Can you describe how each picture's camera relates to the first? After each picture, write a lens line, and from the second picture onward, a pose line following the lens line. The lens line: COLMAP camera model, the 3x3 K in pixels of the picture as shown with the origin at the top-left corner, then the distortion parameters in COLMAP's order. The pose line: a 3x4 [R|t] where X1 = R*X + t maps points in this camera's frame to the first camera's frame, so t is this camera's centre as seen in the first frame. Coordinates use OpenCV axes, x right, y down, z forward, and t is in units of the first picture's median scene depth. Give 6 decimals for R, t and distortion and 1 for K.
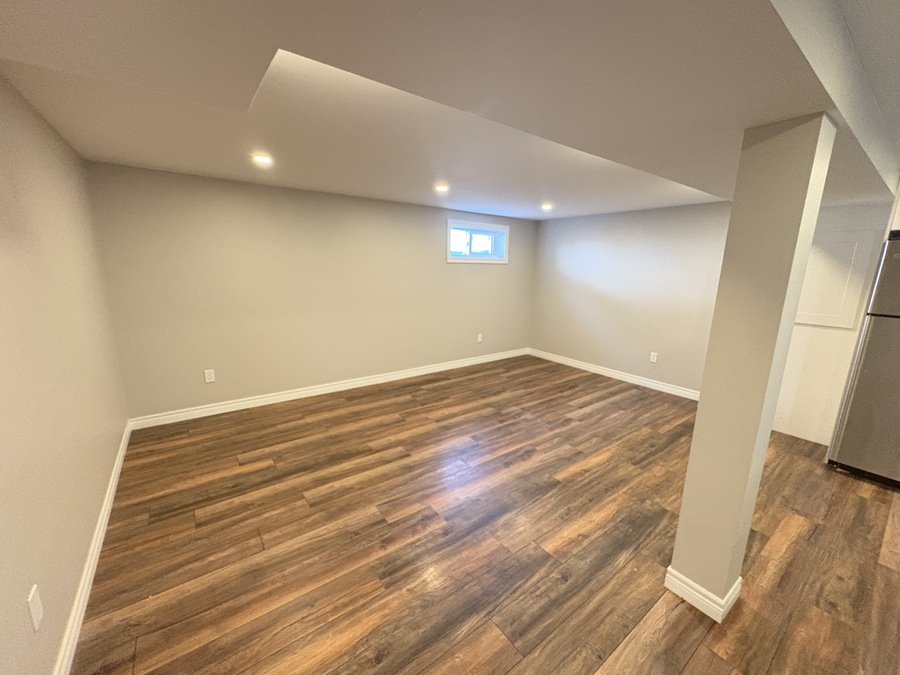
lens RADIAL K [[360.3, 0, 451.2], [0, 360.3, 337.6], [0, 0, 1]] dist [0.005750, -0.000755]
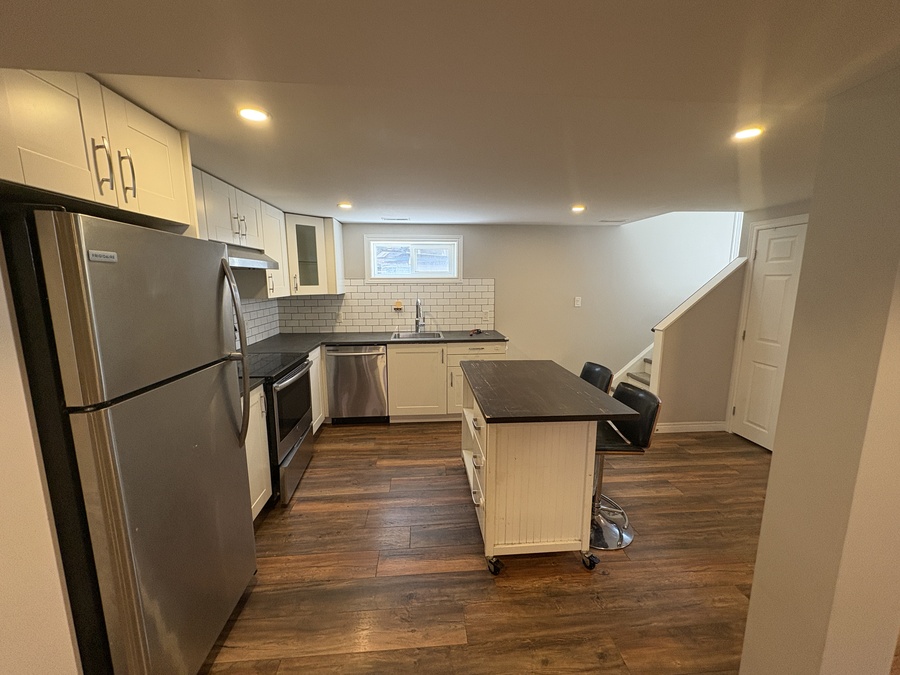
lens RADIAL K [[360.3, 0, 451.4], [0, 360.3, 334.9], [0, 0, 1]] dist [0.005750, -0.000755]
pose [[-0.848696, -0.101638, 0.519023, 0.735875], [0.085539, 0.942061, 0.324352, -0.262500], [-0.521918, 0.319673, -0.790829, 1.242448]]
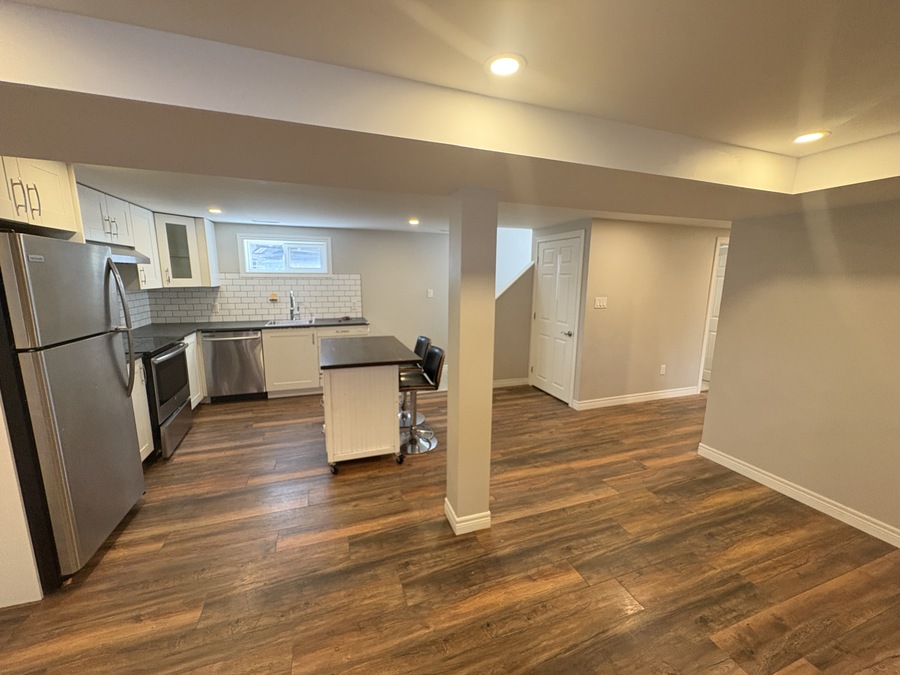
lens RADIAL K [[360.3, 0, 449.3], [0, 360.3, 336.0], [0, 0, 1]] dist [0.005750, -0.000755]
pose [[-0.954928, -0.079442, 0.286010, 0.322669], [0.028115, 0.934984, 0.353574, -0.333881], [-0.295503, 0.345678, -0.890609, 1.539727]]
